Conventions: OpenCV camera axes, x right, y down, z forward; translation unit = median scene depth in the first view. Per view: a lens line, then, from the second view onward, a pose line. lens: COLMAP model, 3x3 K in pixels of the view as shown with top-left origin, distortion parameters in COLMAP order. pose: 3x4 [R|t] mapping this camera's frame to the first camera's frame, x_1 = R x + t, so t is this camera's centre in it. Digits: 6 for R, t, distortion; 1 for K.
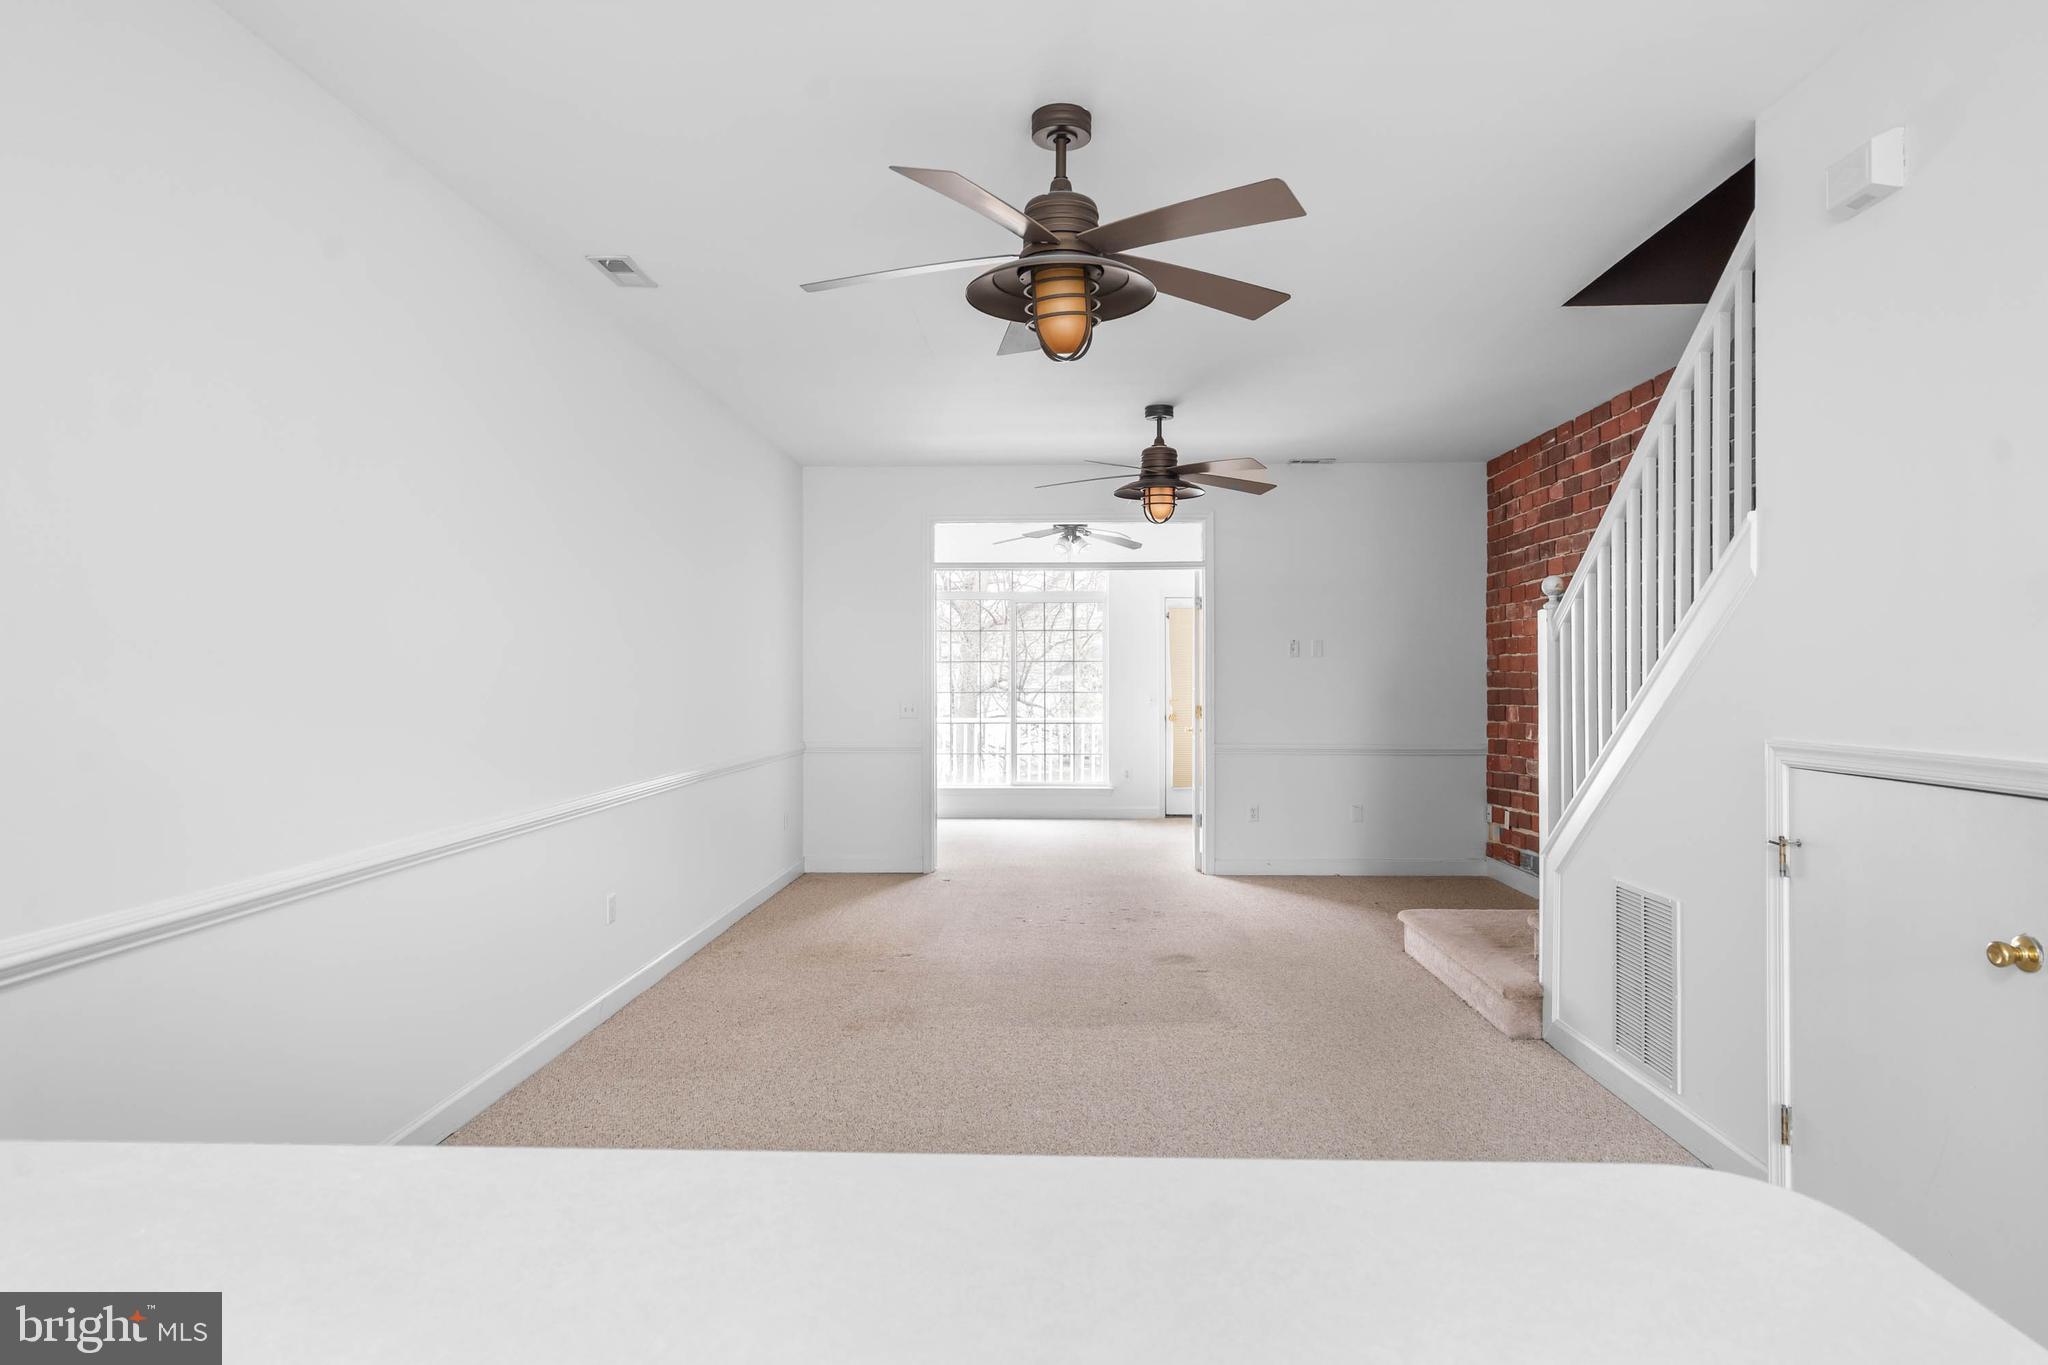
lens RADIAL K [[1155.6, 0, 1027.8], [0, 1155.6, 674.2], [0, 0, 1]] dist [0.014657, -0.007012]
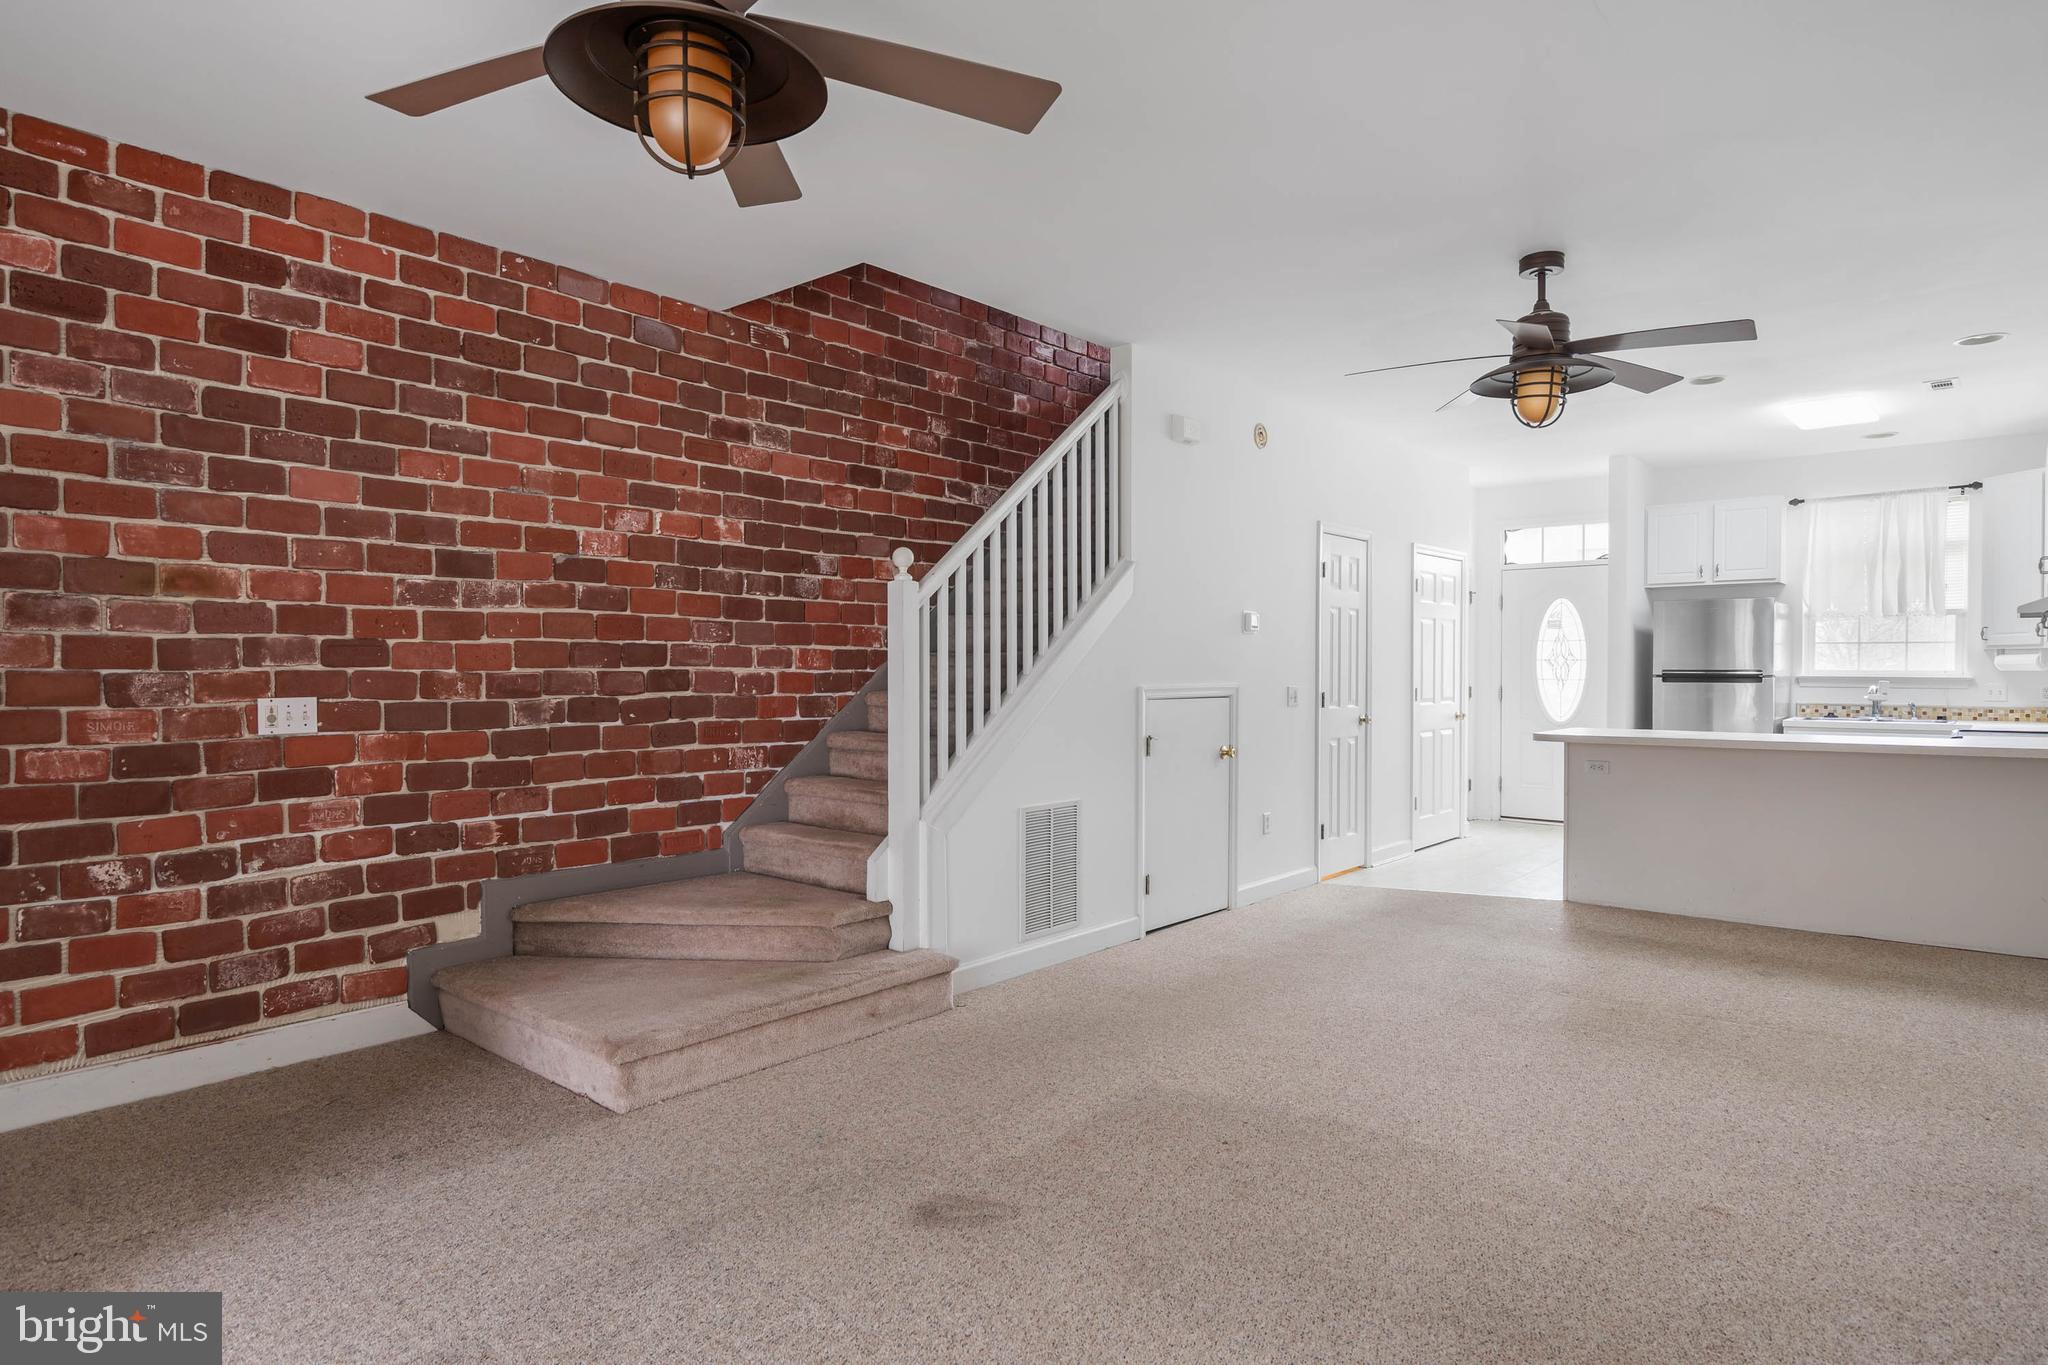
lens RADIAL K [[1155.6, 0, 1027.3], [0, 1155.6, 687.9], [0, 0, 1]] dist [0.014657, -0.007012]
pose [[-0.786087, -0.011899, 0.618001, -0.168520], [-0.002872, 0.999874, 0.015598, 0.013142], [-0.618109, 0.010487, -0.786022, 1.165295]]
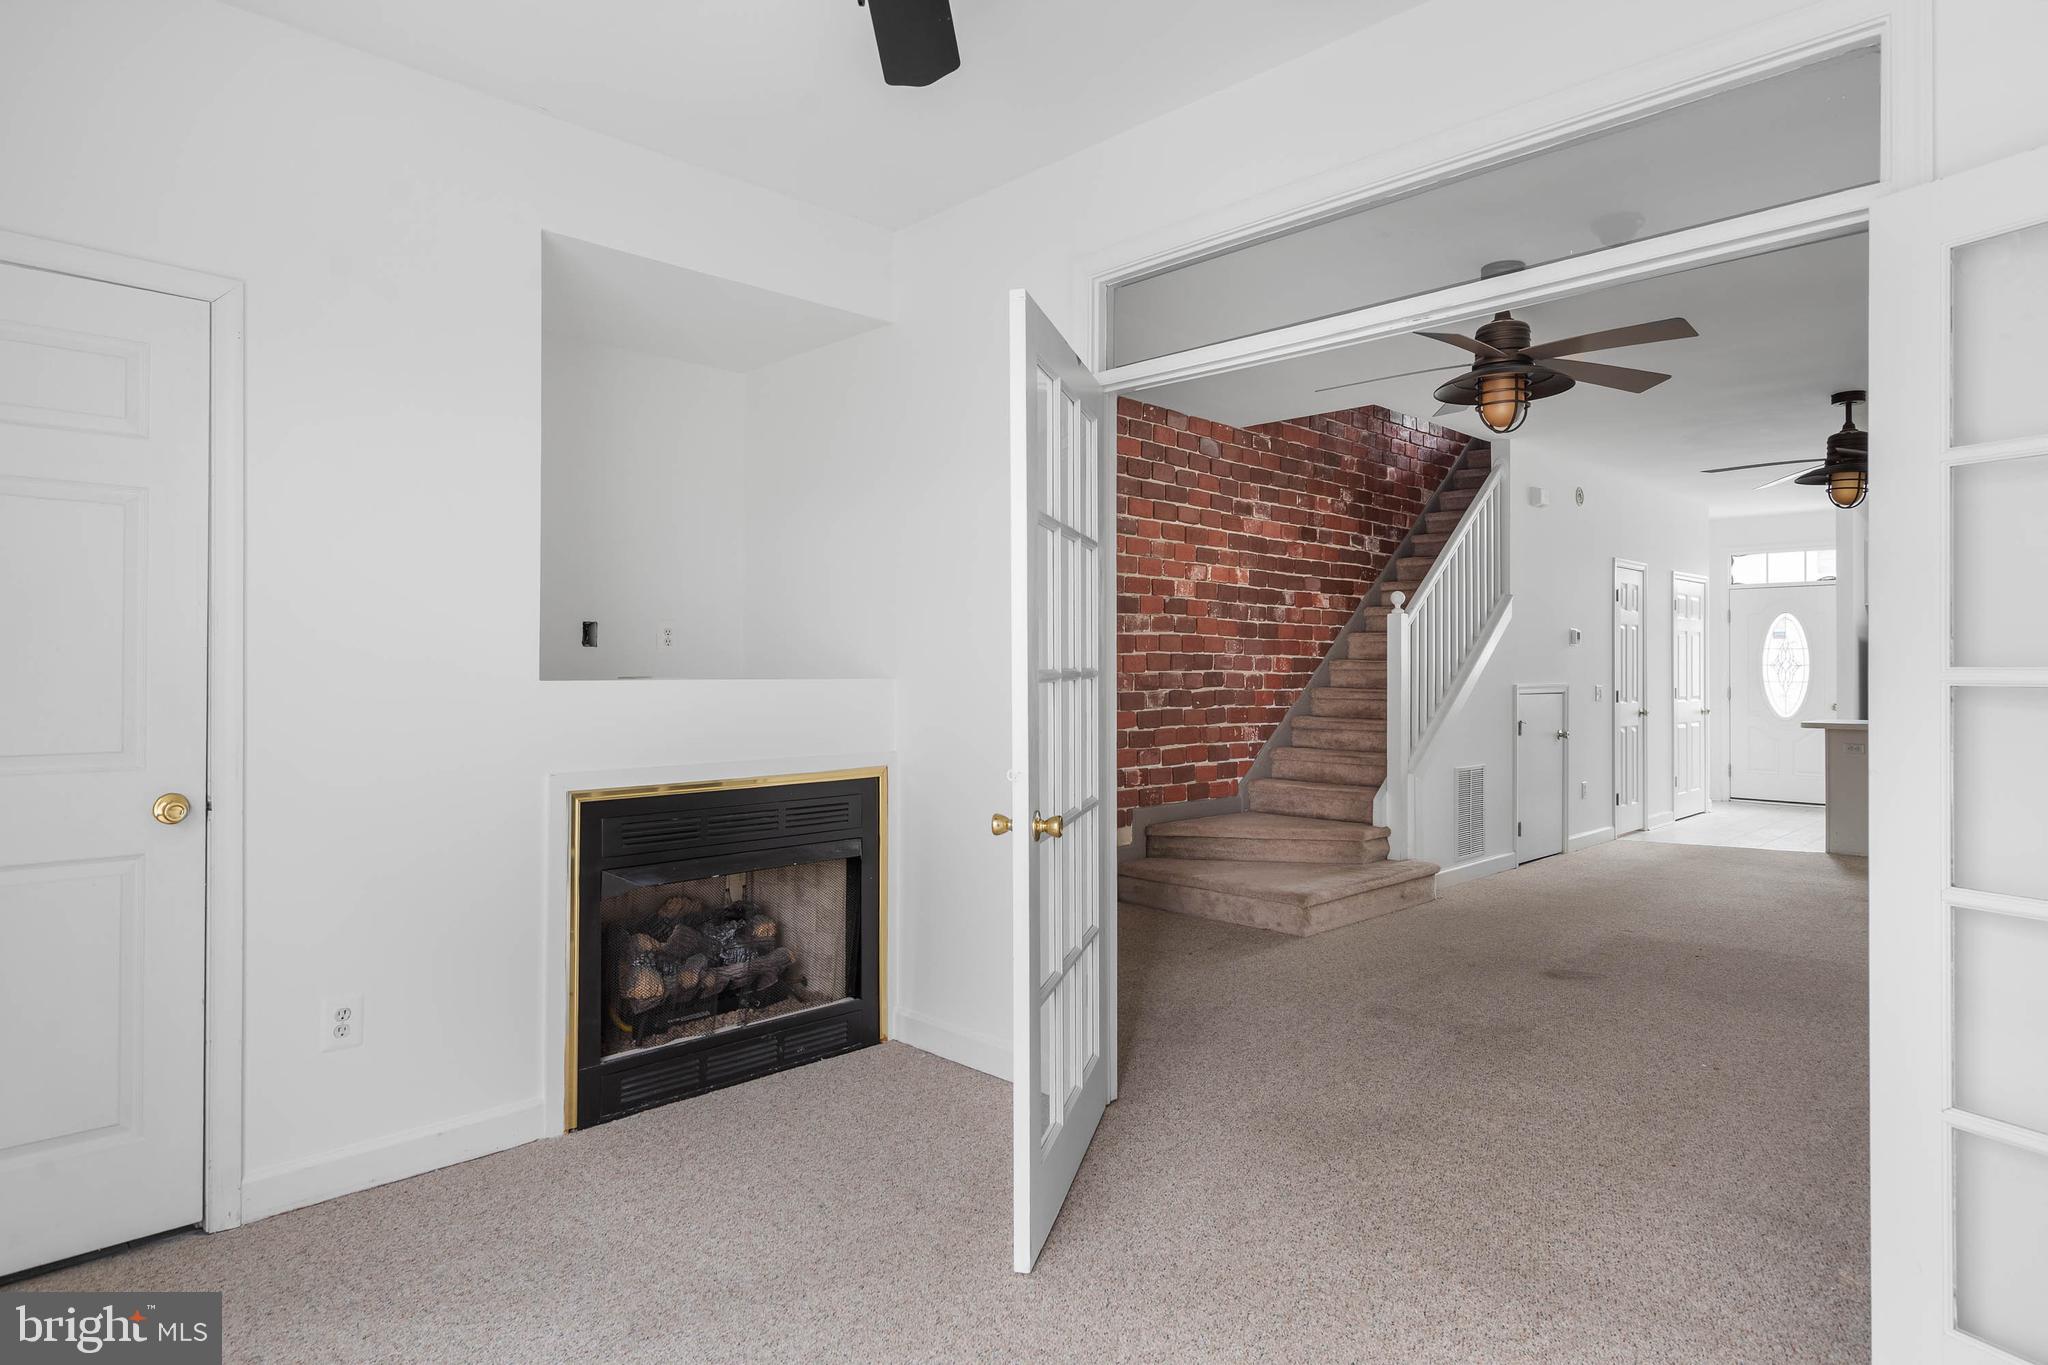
lens RADIAL K [[1155.6, 0, 1029.8], [0, 1155.6, 664.3], [0, 0, 1]] dist [0.014657, -0.007012]
pose [[-0.733212, 0.001256, 0.679999, -0.147337], [-0.004580, 0.999966, -0.006785, 0.014511], [-0.679984, -0.008089, -0.733182, 1.642304]]
